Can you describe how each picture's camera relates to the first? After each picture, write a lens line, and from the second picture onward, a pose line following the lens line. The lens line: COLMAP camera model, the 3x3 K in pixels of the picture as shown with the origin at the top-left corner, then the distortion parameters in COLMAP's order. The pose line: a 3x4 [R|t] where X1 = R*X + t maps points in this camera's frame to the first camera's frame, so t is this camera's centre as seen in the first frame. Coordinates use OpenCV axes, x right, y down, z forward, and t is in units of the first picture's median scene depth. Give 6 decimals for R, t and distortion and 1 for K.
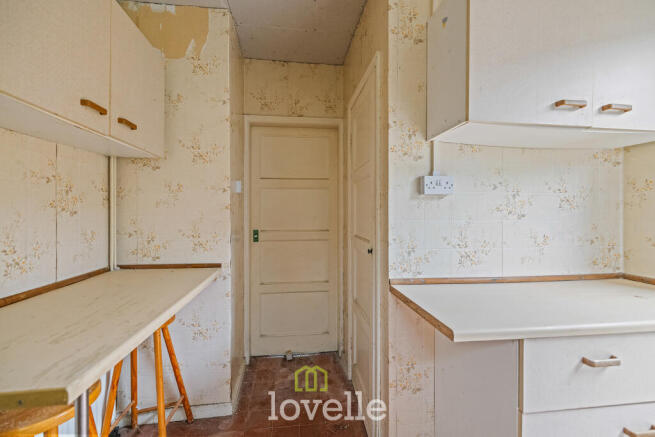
lens RADIAL K [[271.8, 0, 326.8], [0, 271.8, 213.7], [0, 0, 1]] dist [0.000431, 0.000043]
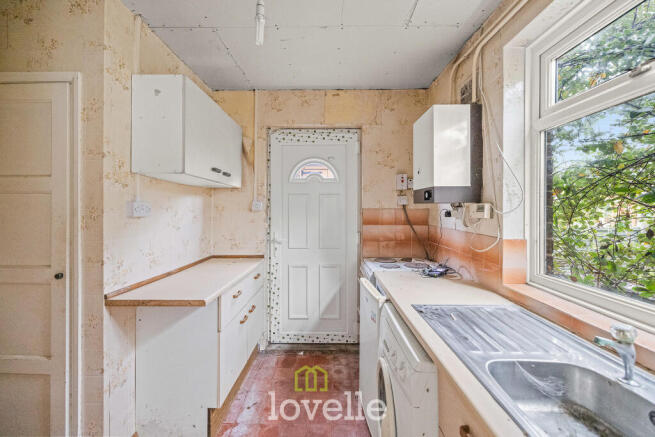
lens RADIAL K [[277.5, 0, 327.1], [0, 277.5, 208.0], [0, 0, 1]] dist [0.001663, 0.000246]
pose [[0.156997, 0.004328, 0.987590, -0.729839], [-0.001670, 0.999990, -0.004117, -0.106197], [-0.987598, -0.001003, 0.157003, -0.062628]]
